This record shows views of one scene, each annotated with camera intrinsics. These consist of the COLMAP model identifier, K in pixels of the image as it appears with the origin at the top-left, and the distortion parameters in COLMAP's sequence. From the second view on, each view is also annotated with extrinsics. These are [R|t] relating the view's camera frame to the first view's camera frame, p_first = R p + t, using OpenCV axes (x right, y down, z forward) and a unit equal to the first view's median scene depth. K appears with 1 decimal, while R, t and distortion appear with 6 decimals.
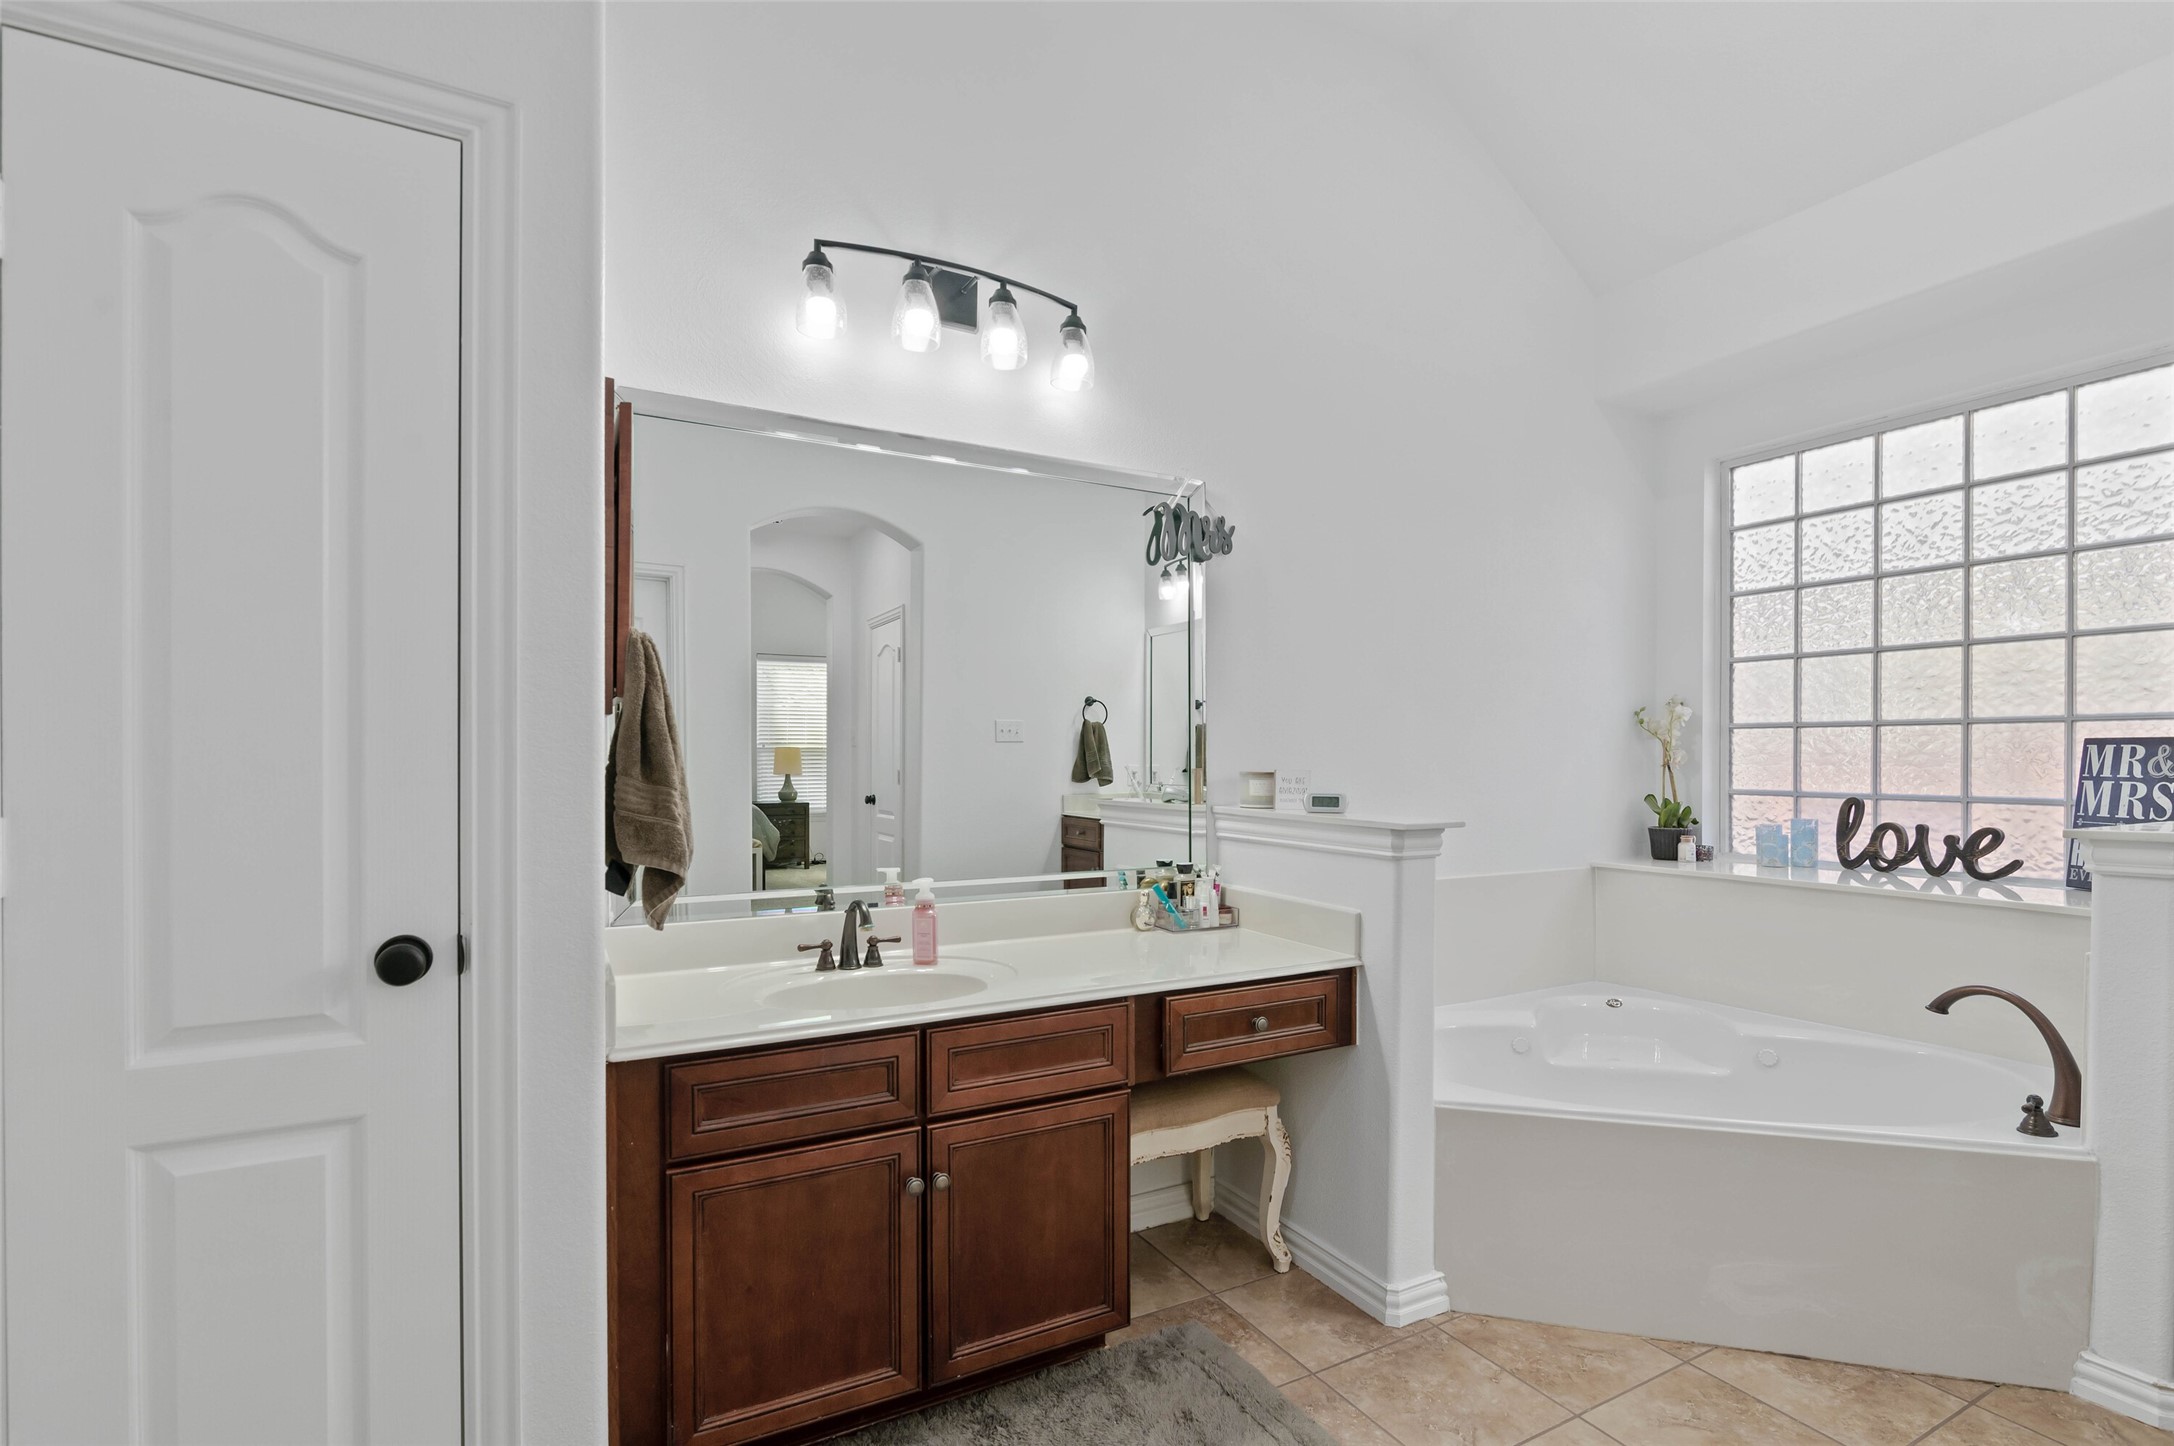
lens RADIAL K [[1006.7, 0, 1134.6], [0, 1006.7, 749.3], [0, 0, 1]] dist [-0.005125, -0.000692]
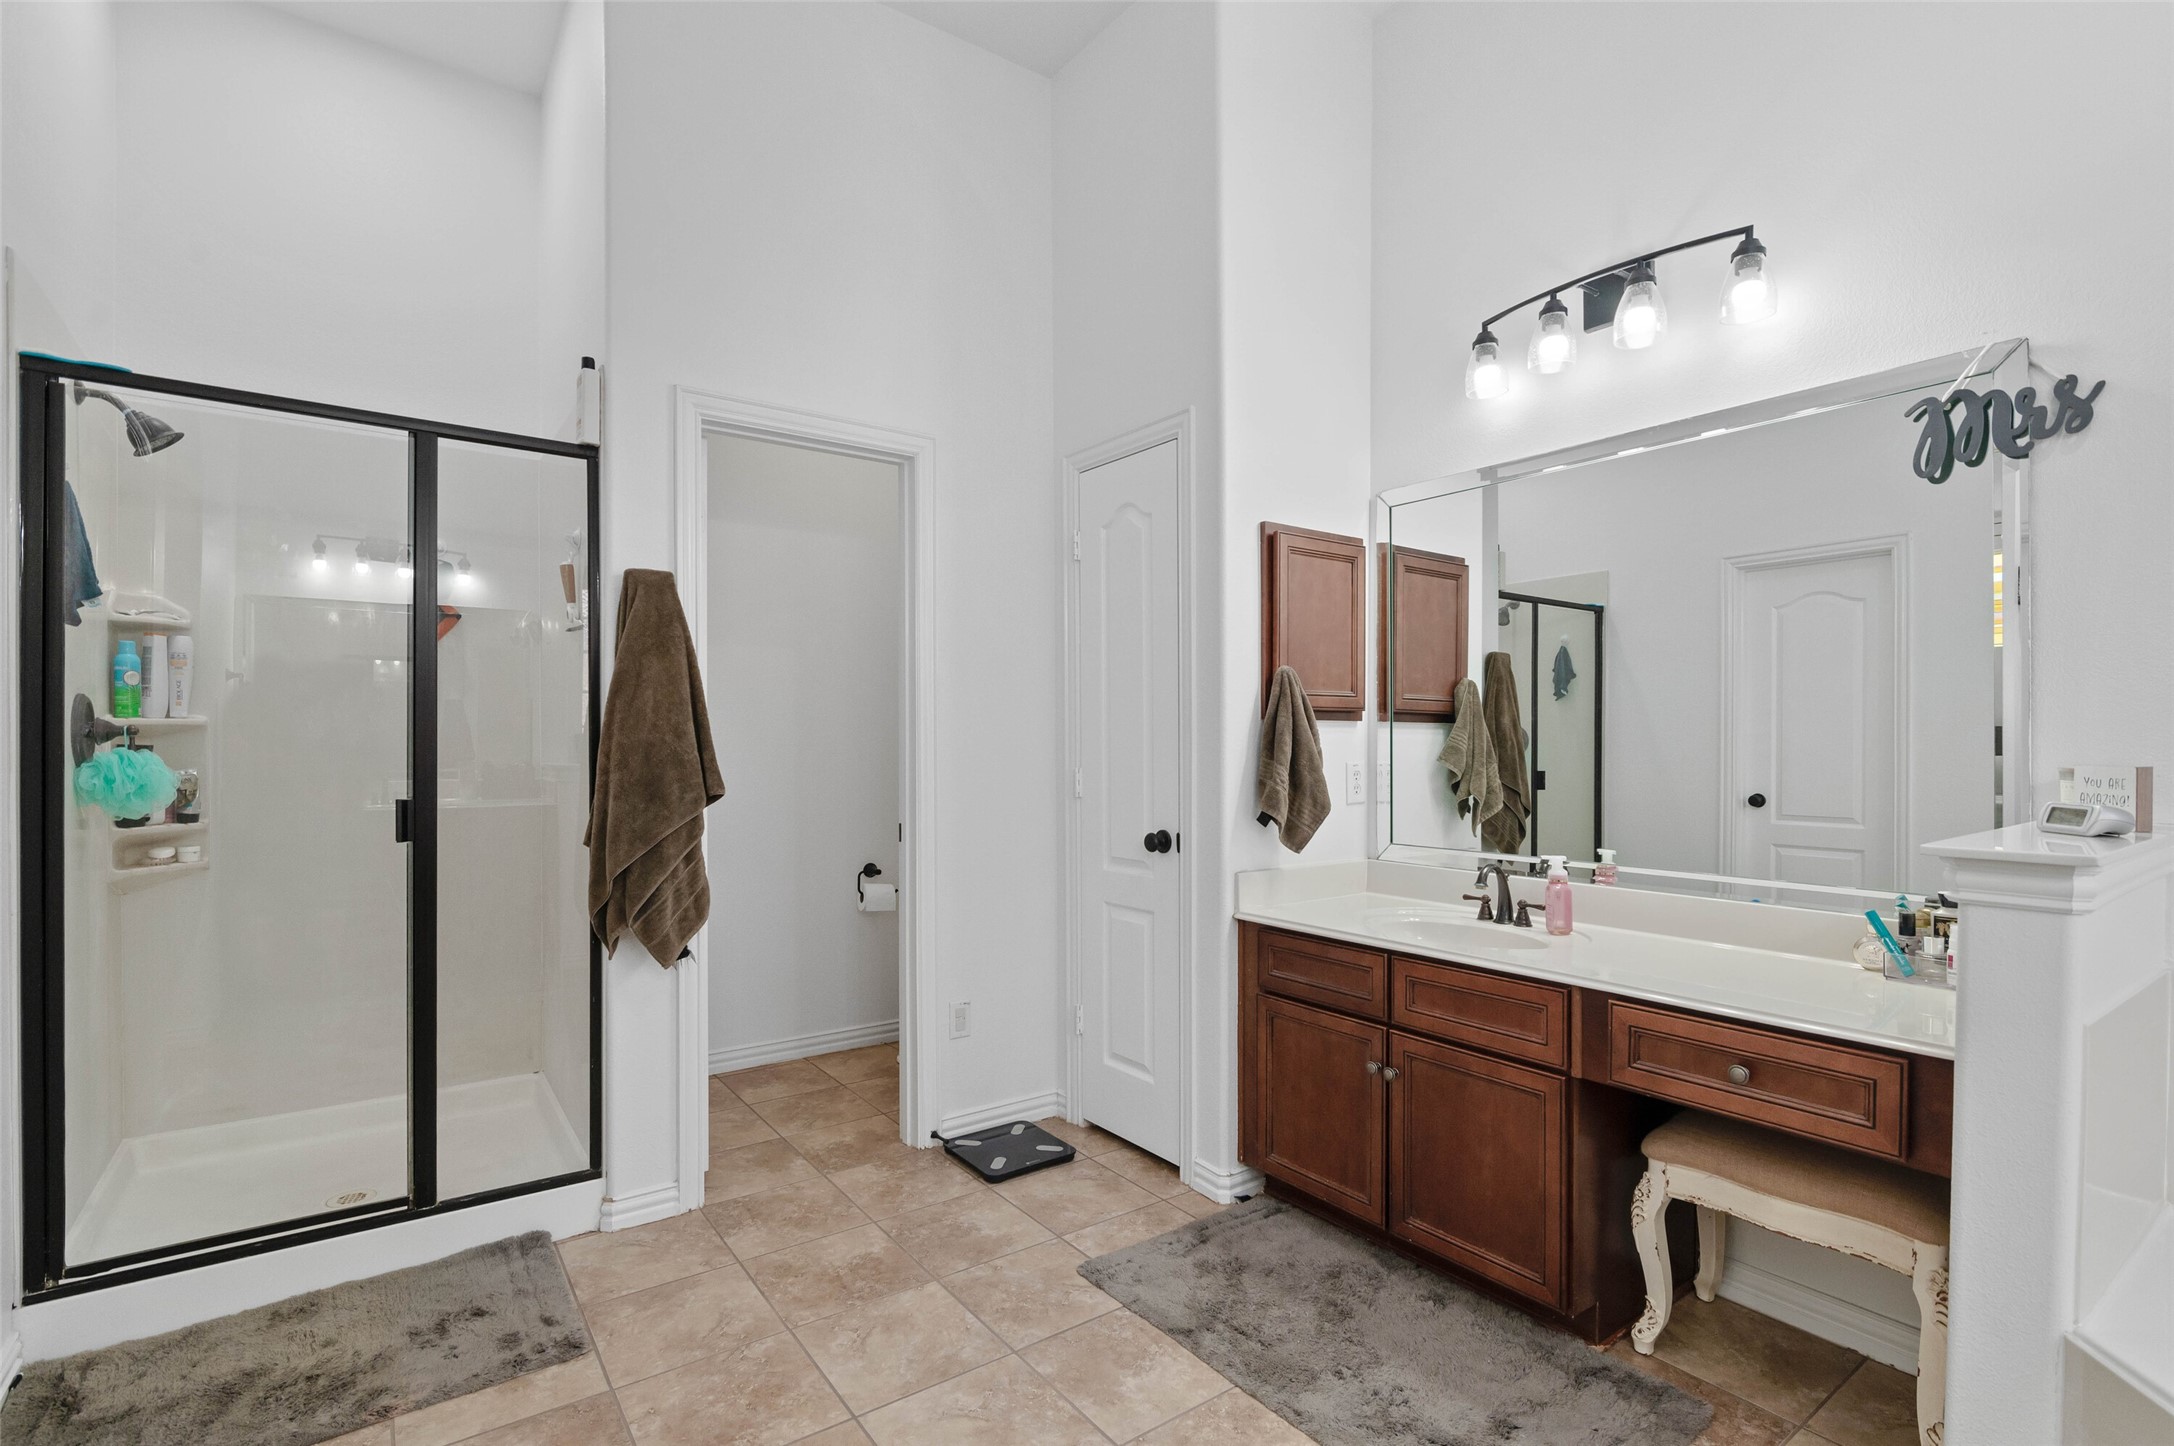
lens RADIAL K [[1006.7, 0, 1091.0], [0, 1006.7, 738.9], [0, 0, 1]] dist [-0.005125, -0.000692]
pose [[0.120055, -0.007659, -0.992738, 0.901549], [0.005503, 0.999960, -0.007049, 0.006729], [0.992752, -0.004616, 0.120092, 0.403719]]
